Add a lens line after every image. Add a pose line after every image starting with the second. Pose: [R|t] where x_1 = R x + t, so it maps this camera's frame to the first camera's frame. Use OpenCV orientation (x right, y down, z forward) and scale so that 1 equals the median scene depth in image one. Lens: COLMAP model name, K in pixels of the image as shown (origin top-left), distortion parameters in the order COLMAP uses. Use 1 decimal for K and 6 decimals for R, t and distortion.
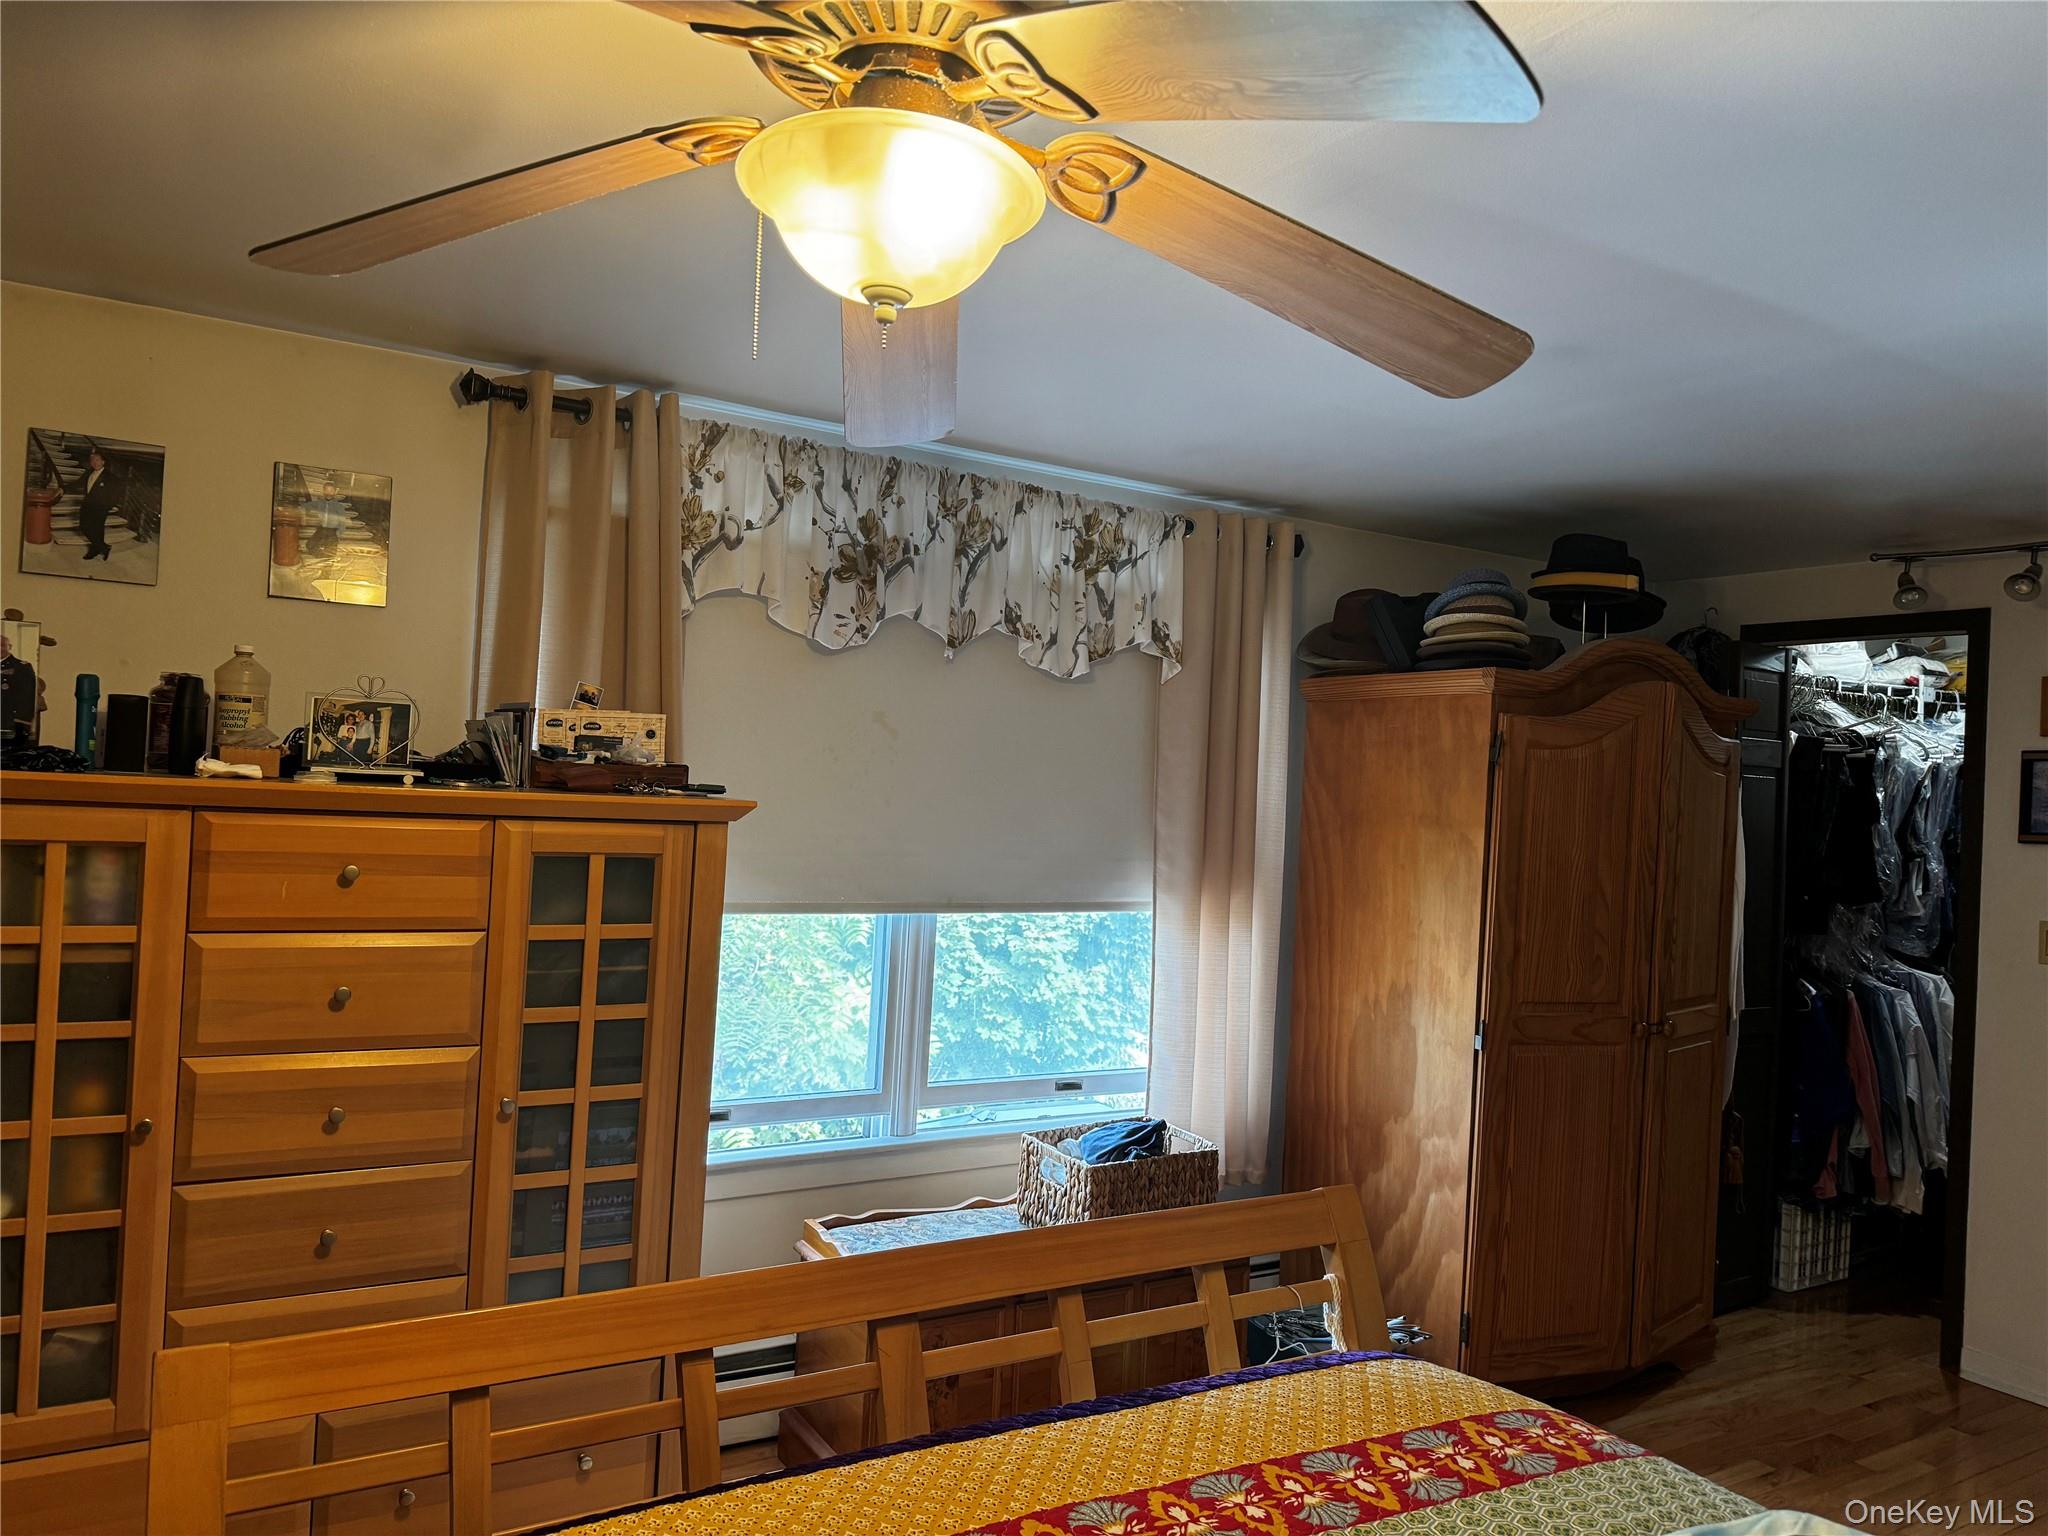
lens RADIAL K [[1420.7, 0, 1024.9], [0, 1420.7, 773.5], [0, 0, 1]] dist [0.028254, -0.035138]
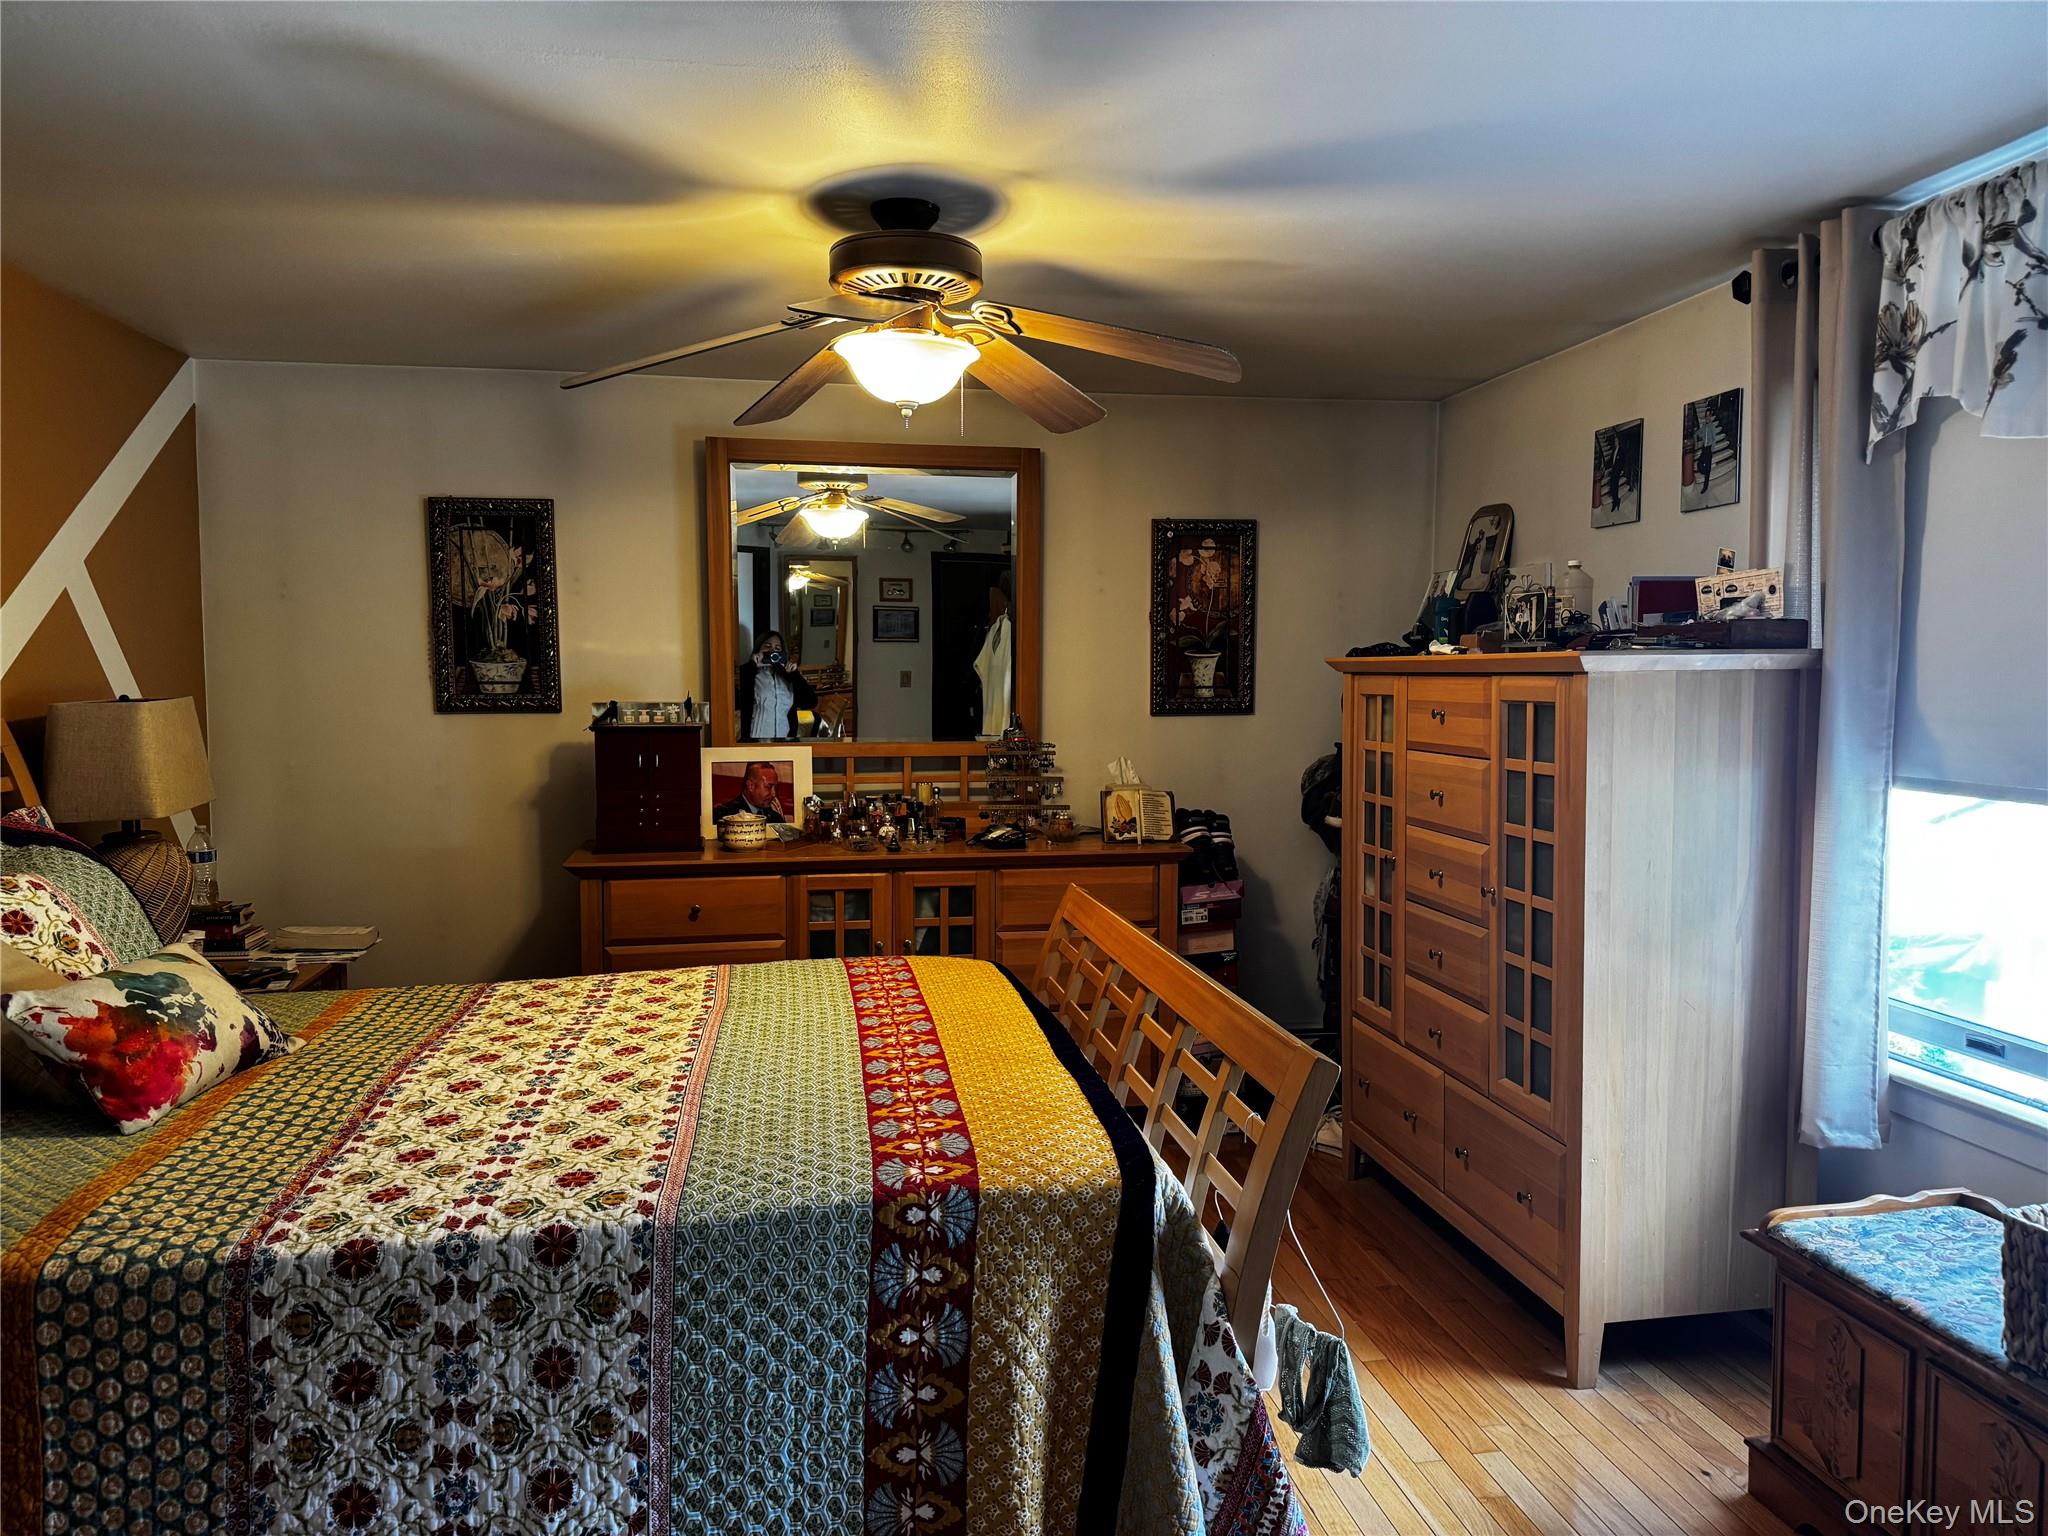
lens RADIAL K [[1420.7, 0, 1024.9], [0, 1420.7, 773.5], [0, 0, 1]] dist [0.028254, -0.035138]
pose [[-0.362477, 0.019654, -0.931786, 0.855166], [-0.003040, 0.999747, 0.022270, 0.079879], [0.931988, 0.010905, -0.362326, 0.905912]]
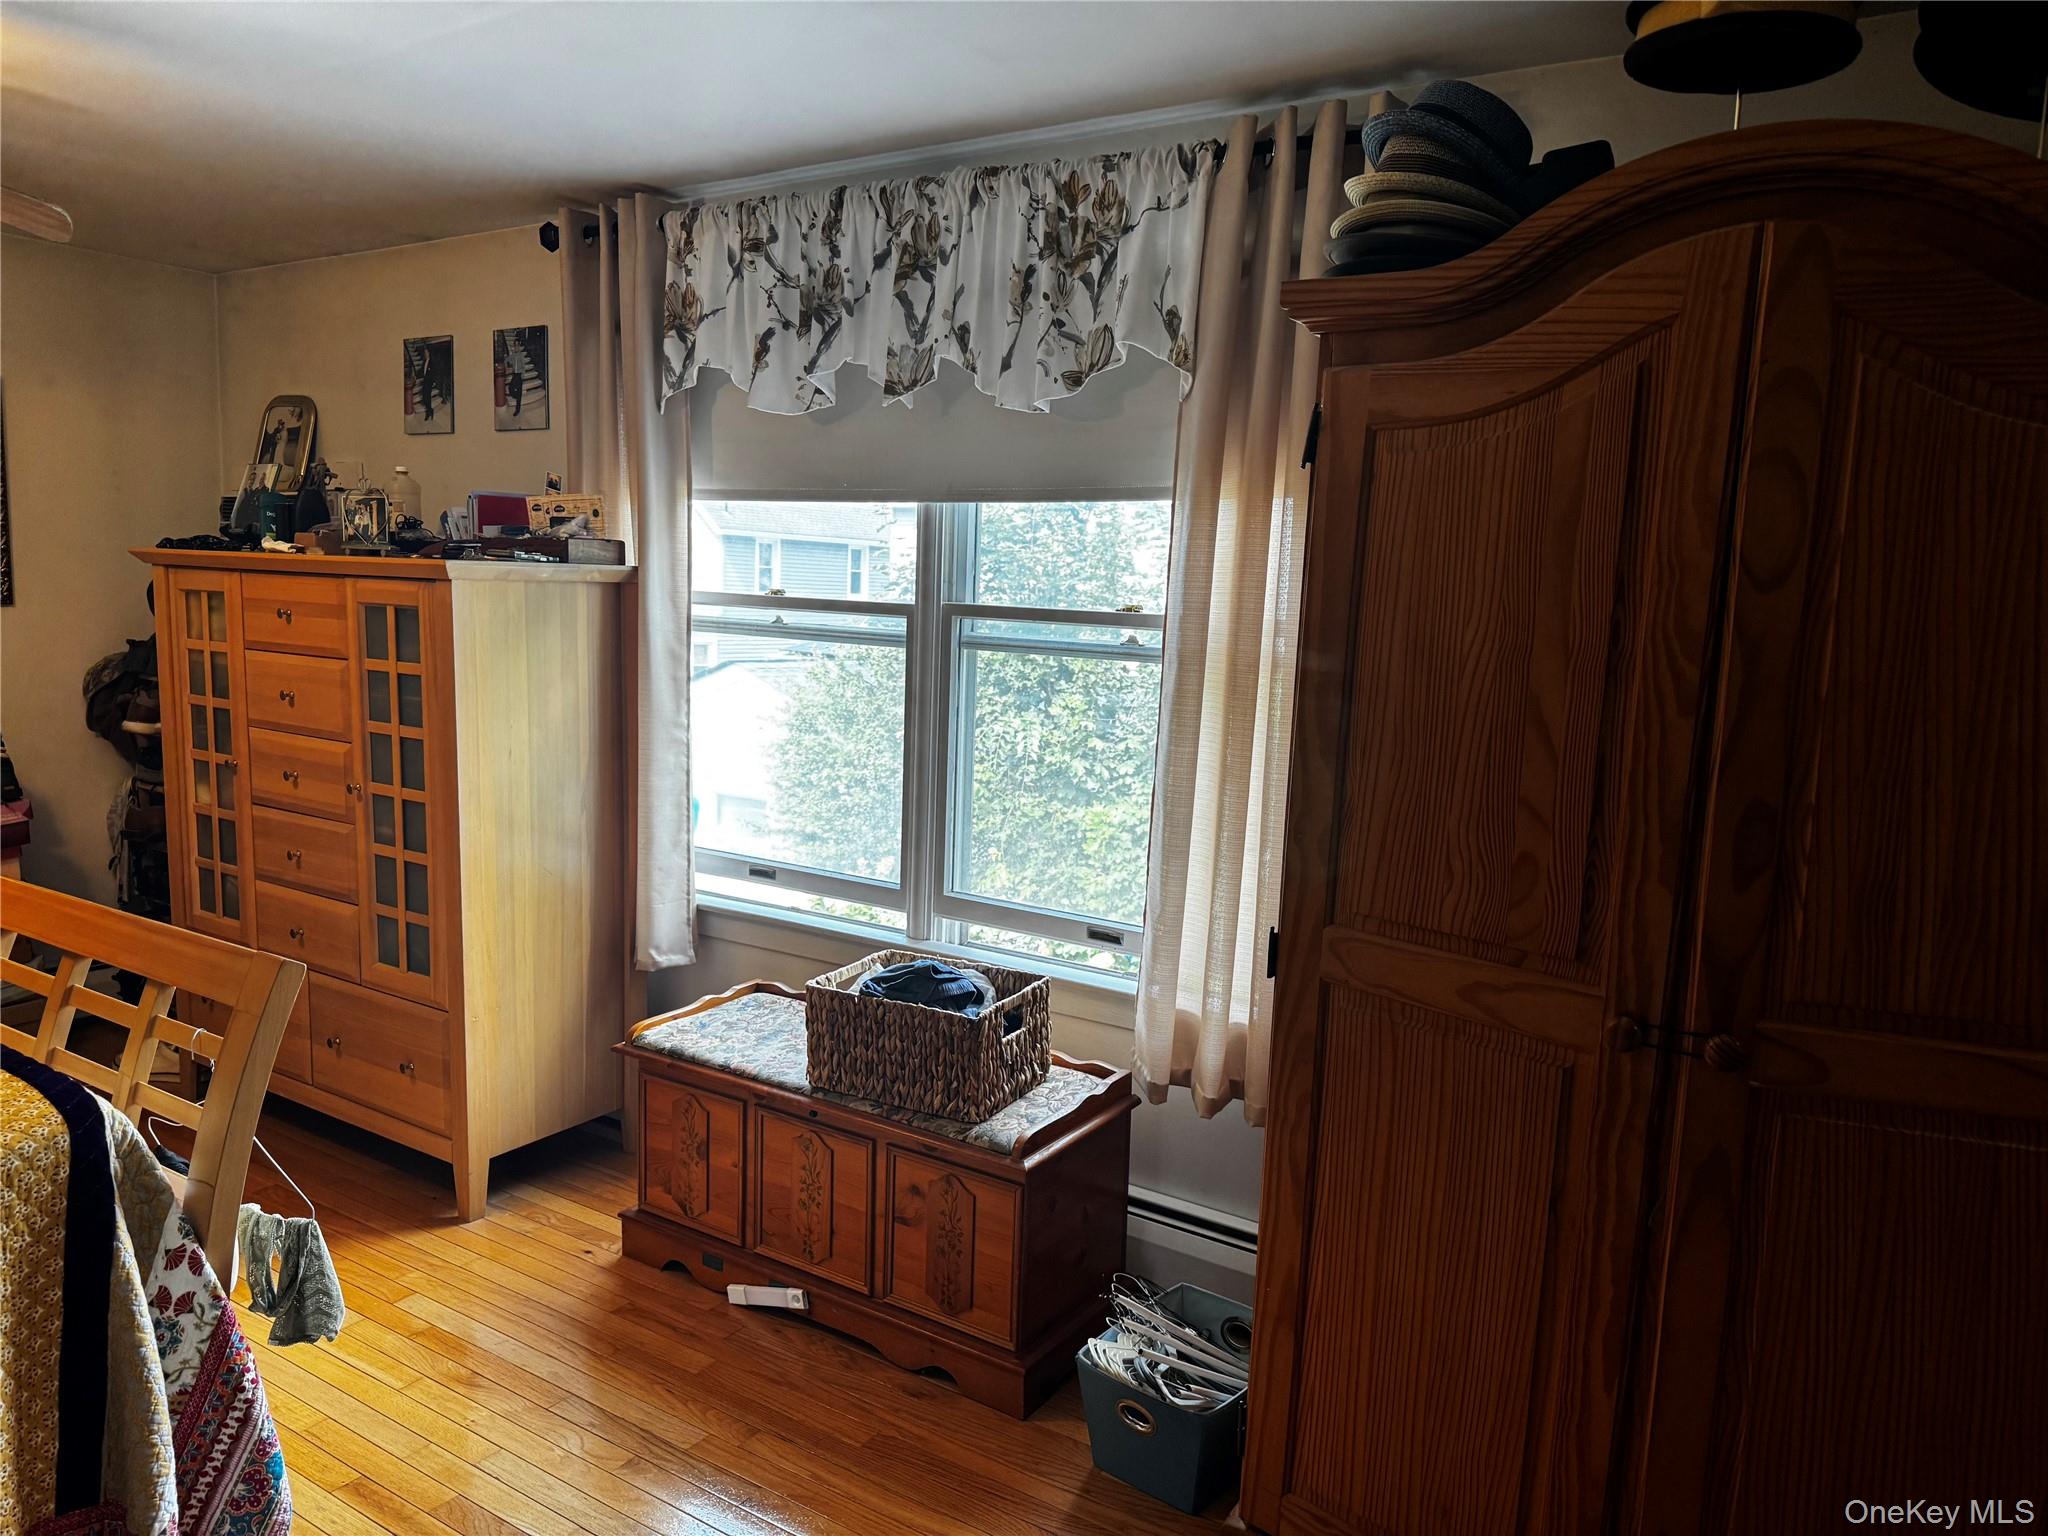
lens RADIAL K [[1428.6, 0, 982.0], [0, 1428.6, 772.7], [0, 0, 1]] dist [0.039292, -0.000362]
pose [[0.431233, 0.088258, -0.897913, 0.949536], [-0.001475, 0.995272, 0.097120, 0.069639], [0.902239, -0.040557, 0.429324, 0.801168]]
